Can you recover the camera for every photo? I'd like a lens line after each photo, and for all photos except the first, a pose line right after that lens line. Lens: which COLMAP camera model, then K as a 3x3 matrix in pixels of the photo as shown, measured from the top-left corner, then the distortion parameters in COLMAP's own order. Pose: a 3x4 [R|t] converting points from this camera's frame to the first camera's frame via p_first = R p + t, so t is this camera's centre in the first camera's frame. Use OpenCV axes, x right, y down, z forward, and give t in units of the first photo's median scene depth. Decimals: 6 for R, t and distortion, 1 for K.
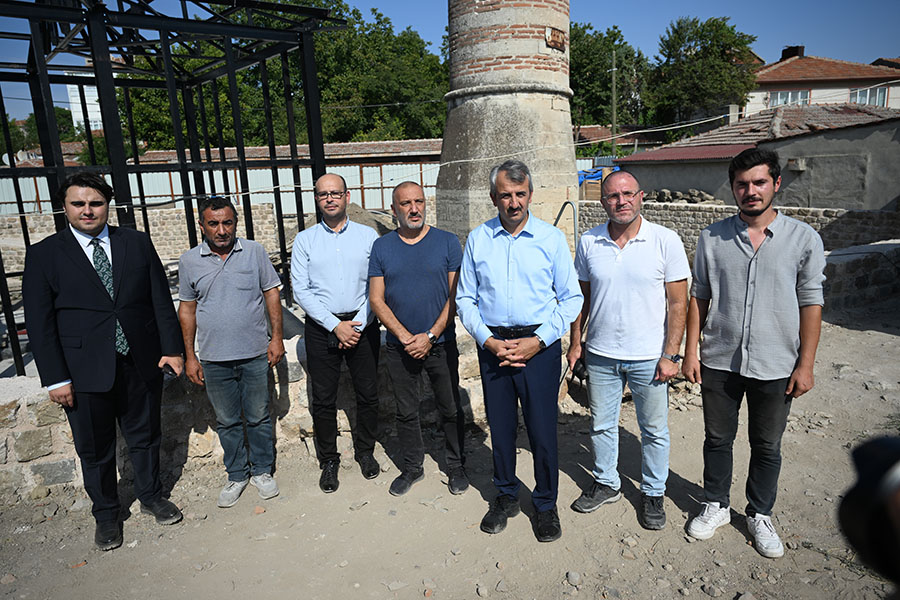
lens RADIAL K [[609.3, 0, 450.0], [0, 609.3, 300.0], [0, 0, 1]] dist [-0.002504, 0.001801]
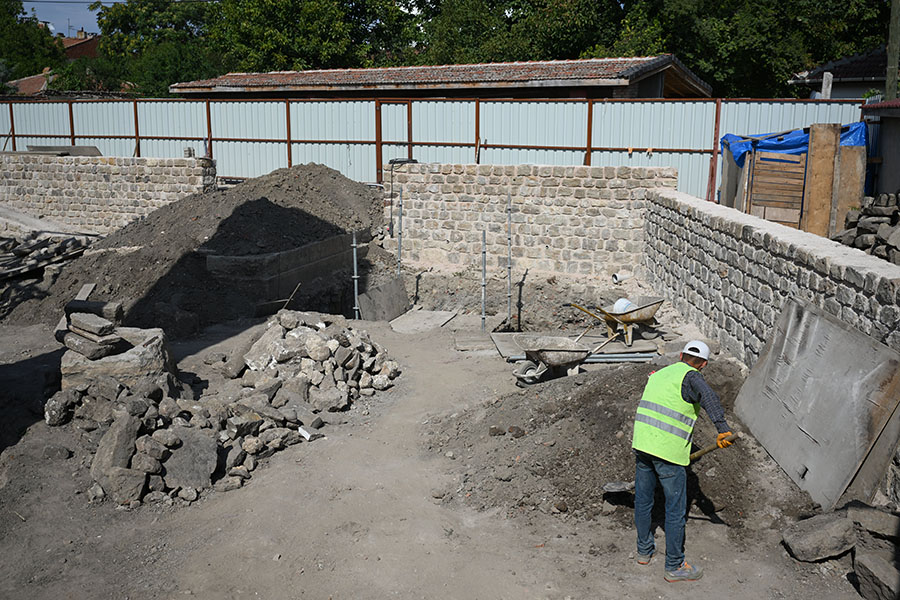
lens RADIAL K [[906.1, 0, 428.8], [0, 906.1, 286.4], [0, 0, 1]] dist [0.007408, -0.008688]
pose [[0.813821, 0.144606, -0.562836, 0.565160], [-0.156208, 0.987333, 0.027805, -0.131635], [0.559727, 0.065291, 0.826101, 0.553966]]
